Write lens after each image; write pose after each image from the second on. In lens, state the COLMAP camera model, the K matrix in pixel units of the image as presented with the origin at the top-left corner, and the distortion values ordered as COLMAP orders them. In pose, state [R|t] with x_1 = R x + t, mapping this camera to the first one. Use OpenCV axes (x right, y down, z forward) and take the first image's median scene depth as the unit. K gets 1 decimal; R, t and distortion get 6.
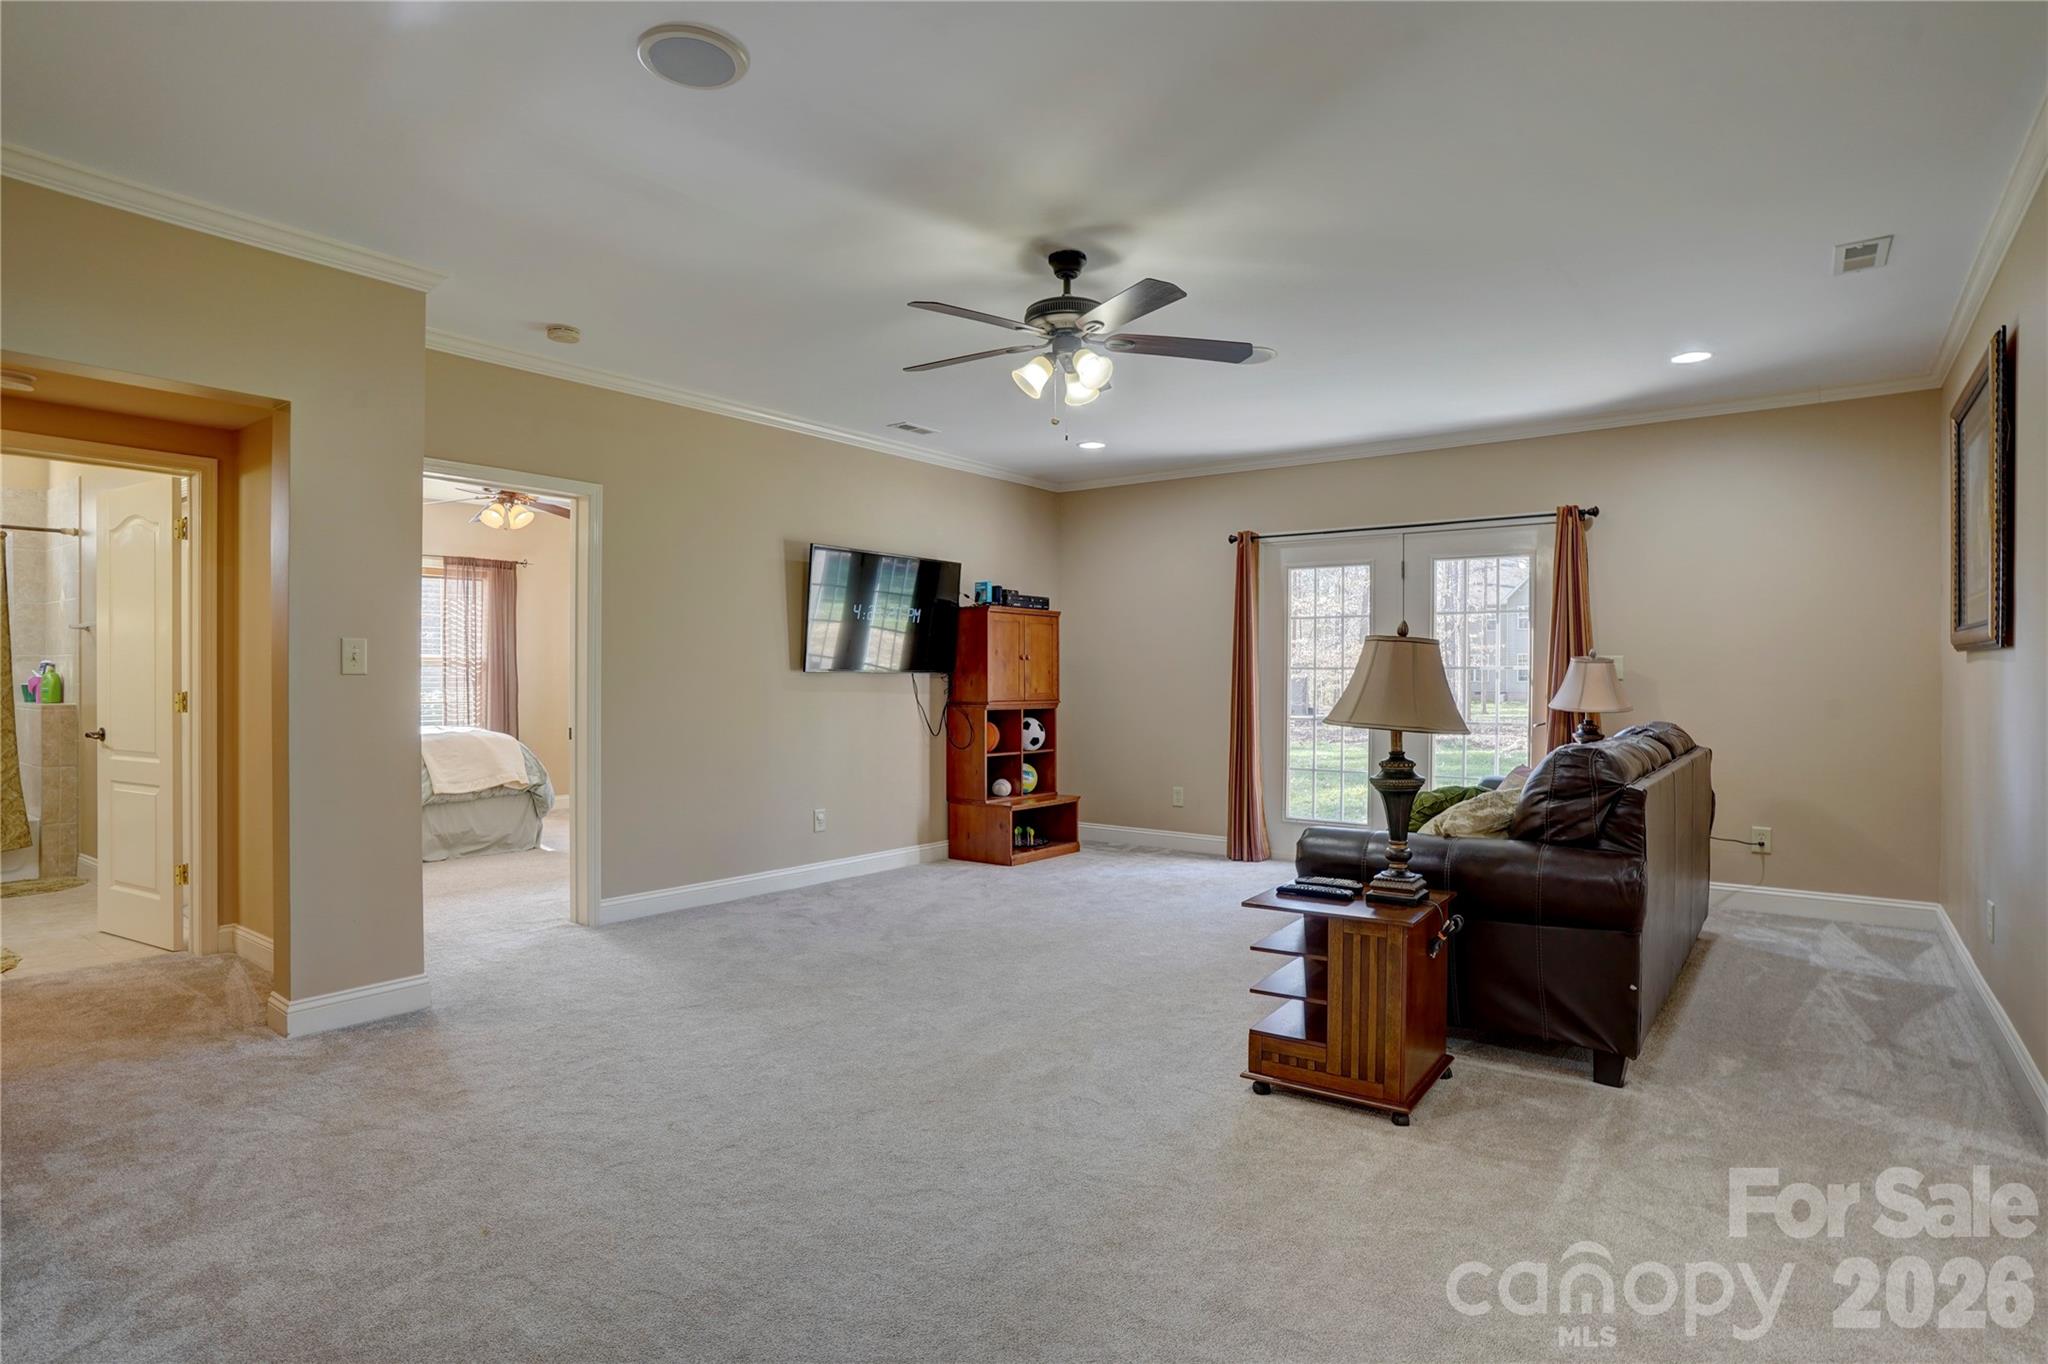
lens RADIAL K [[1077.1, 0, 1021.6], [0, 1077.1, 683.1], [0, 0, 1]] dist [-0.071787, 0.040178]
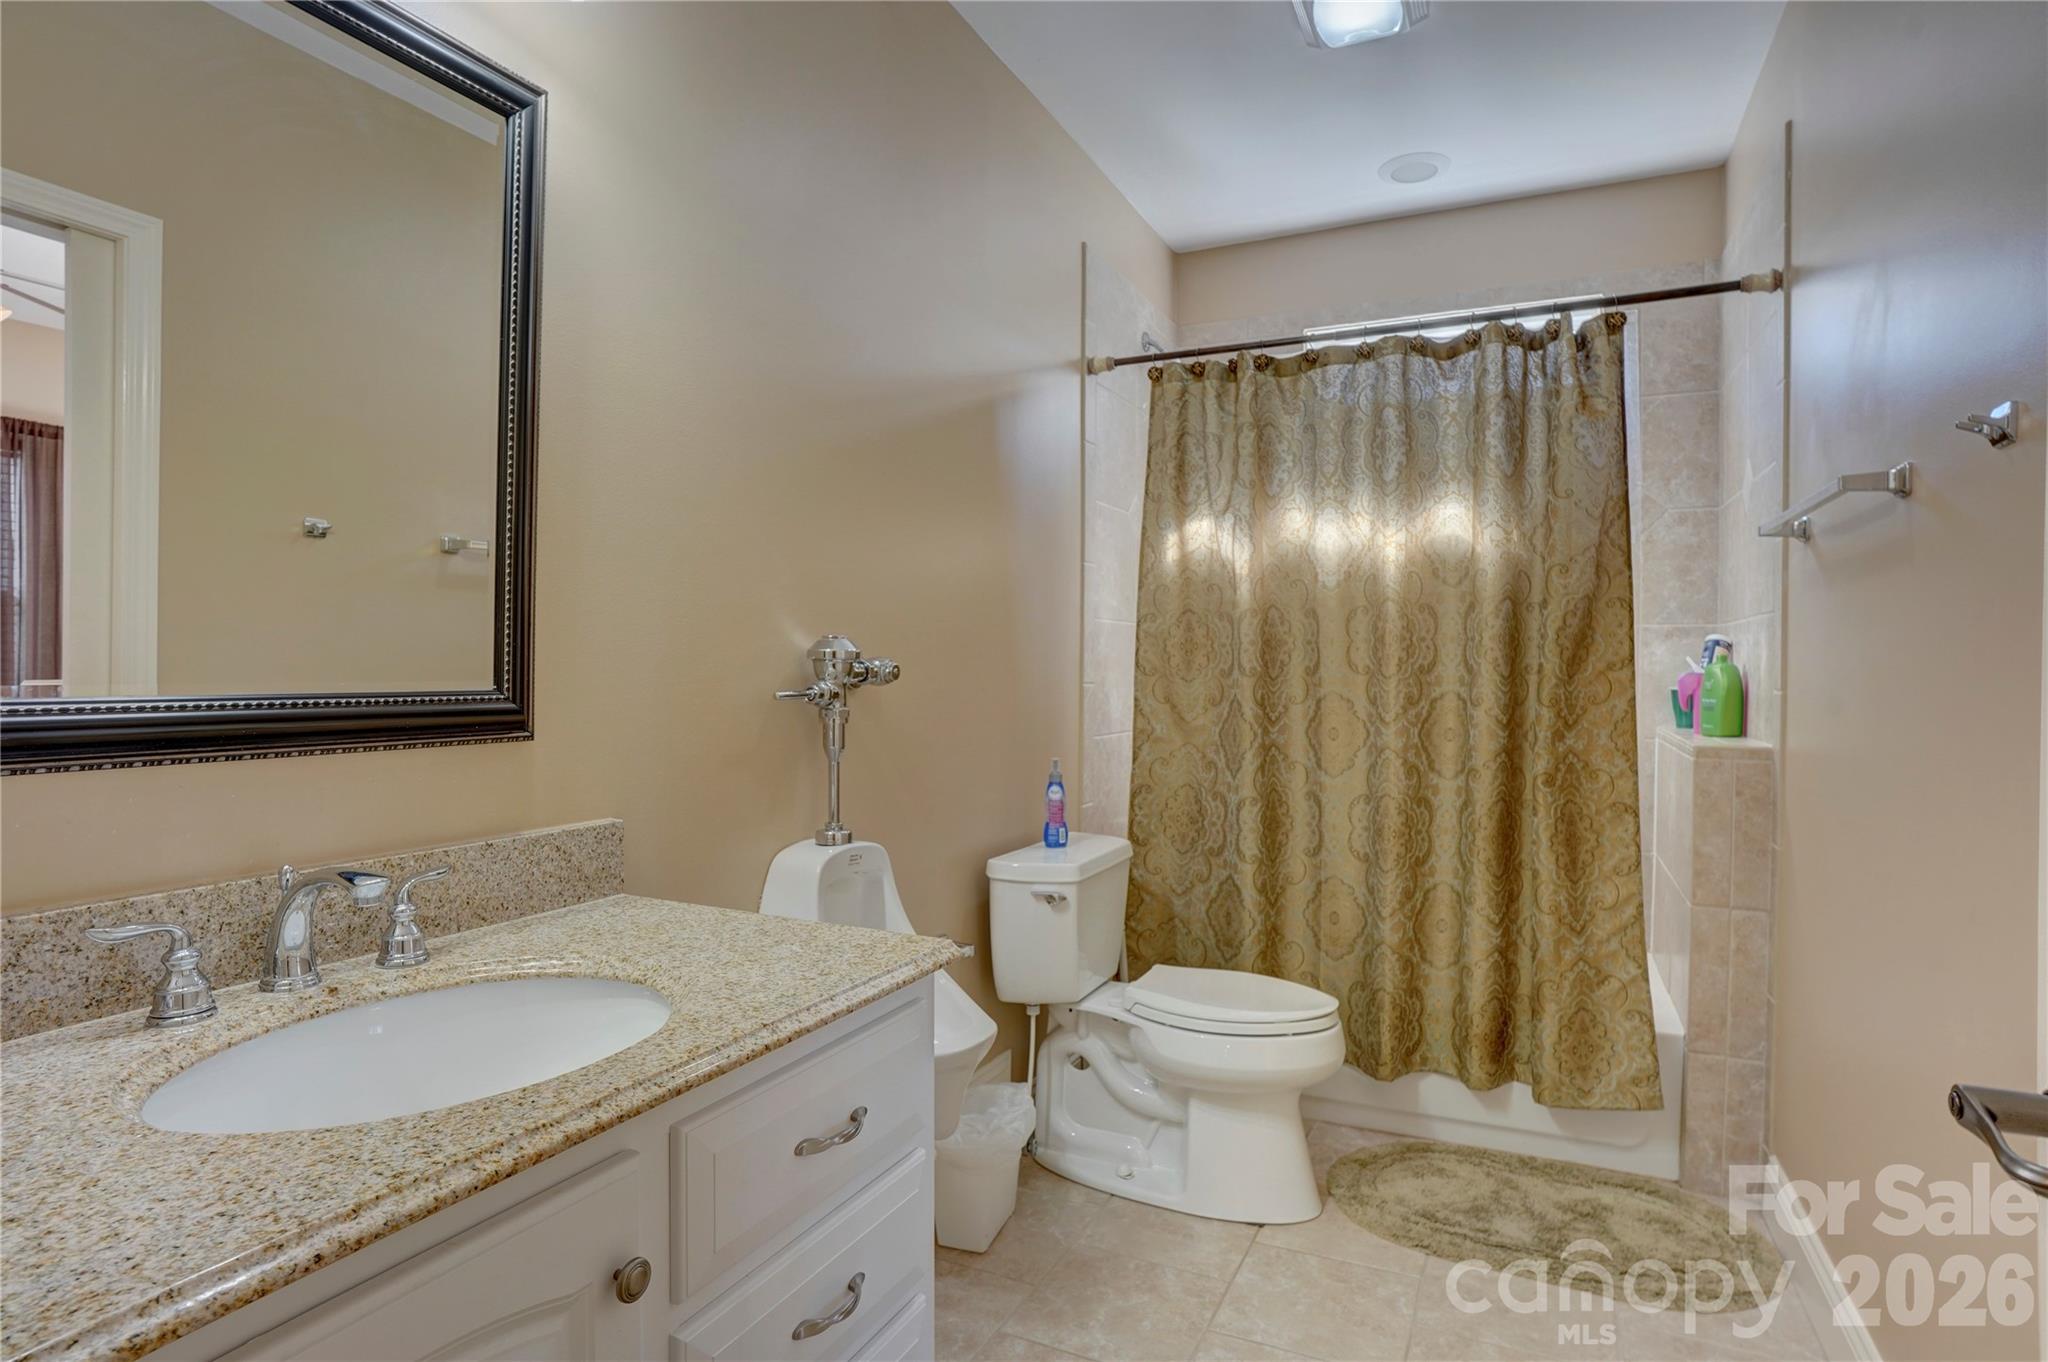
lens RADIAL K [[1077.1, 0, 1032.3], [0, 1077.1, 676.3], [0, 0, 1]] dist [-0.071787, 0.040178]
pose [[0.211375, 0.011500, -0.977337, -0.601220], [-0.010756, 0.999898, 0.009439, -0.005732], [0.977346, 0.008517, 0.211477, 0.666725]]
